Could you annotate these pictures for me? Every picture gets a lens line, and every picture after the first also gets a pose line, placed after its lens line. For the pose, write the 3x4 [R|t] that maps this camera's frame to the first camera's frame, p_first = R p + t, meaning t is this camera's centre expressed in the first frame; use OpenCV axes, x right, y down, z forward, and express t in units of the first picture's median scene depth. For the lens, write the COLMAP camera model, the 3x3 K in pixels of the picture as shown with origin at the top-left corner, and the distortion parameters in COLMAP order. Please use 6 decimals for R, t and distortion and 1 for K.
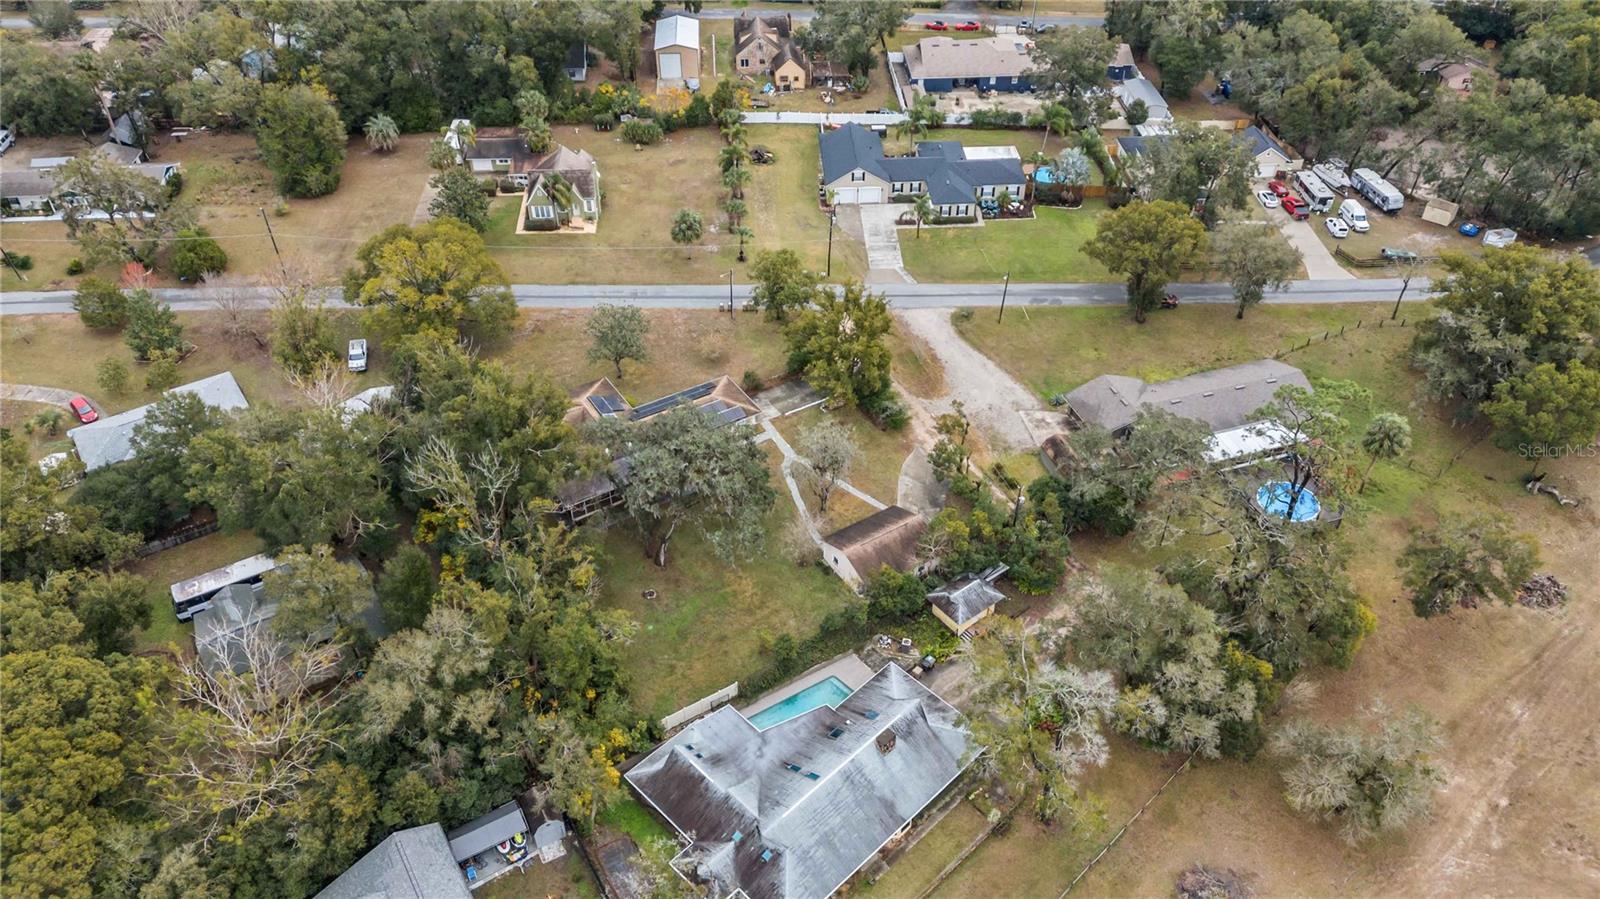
lens RADIAL K [[1144.0, 0, 802.8], [0, 1144.0, 449.1], [0, 0, 1]] dist [0.047318, -0.022714]
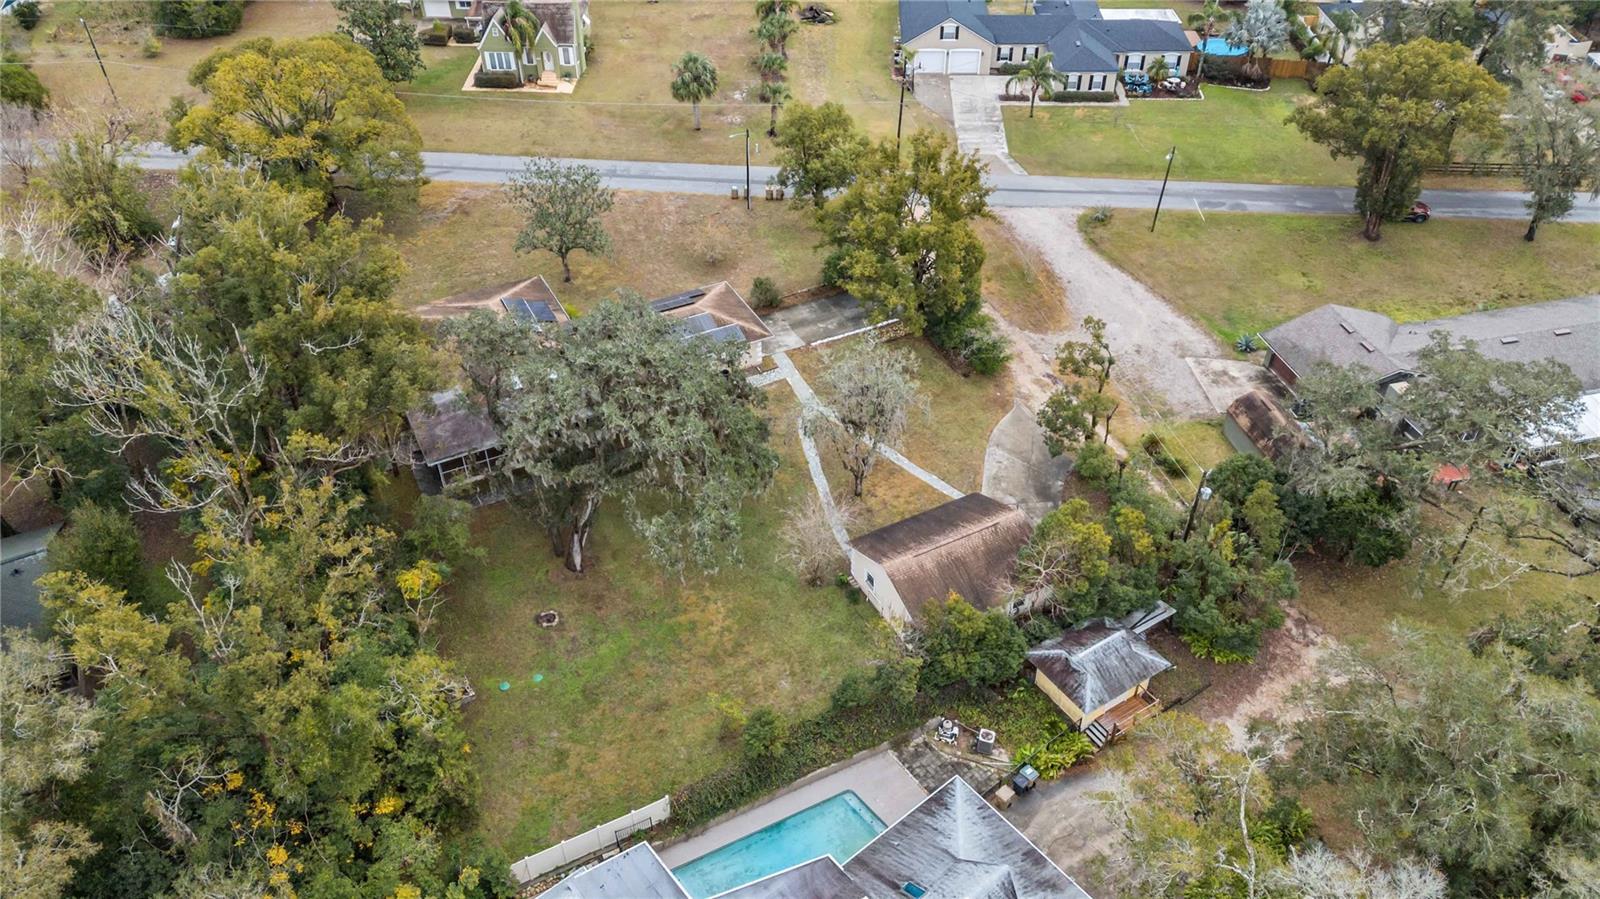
lens RADIAL K [[1144.0, 0, 801.9], [0, 1144.0, 449.6], [0, 0, 1]] dist [0.047318, -0.022714]
pose [[0.996005, 0.052085, -0.072533, 0.029352], [-0.052256, 0.998634, -0.000464, 0.029776], [0.072410, 0.004252, 0.997366, 0.372462]]
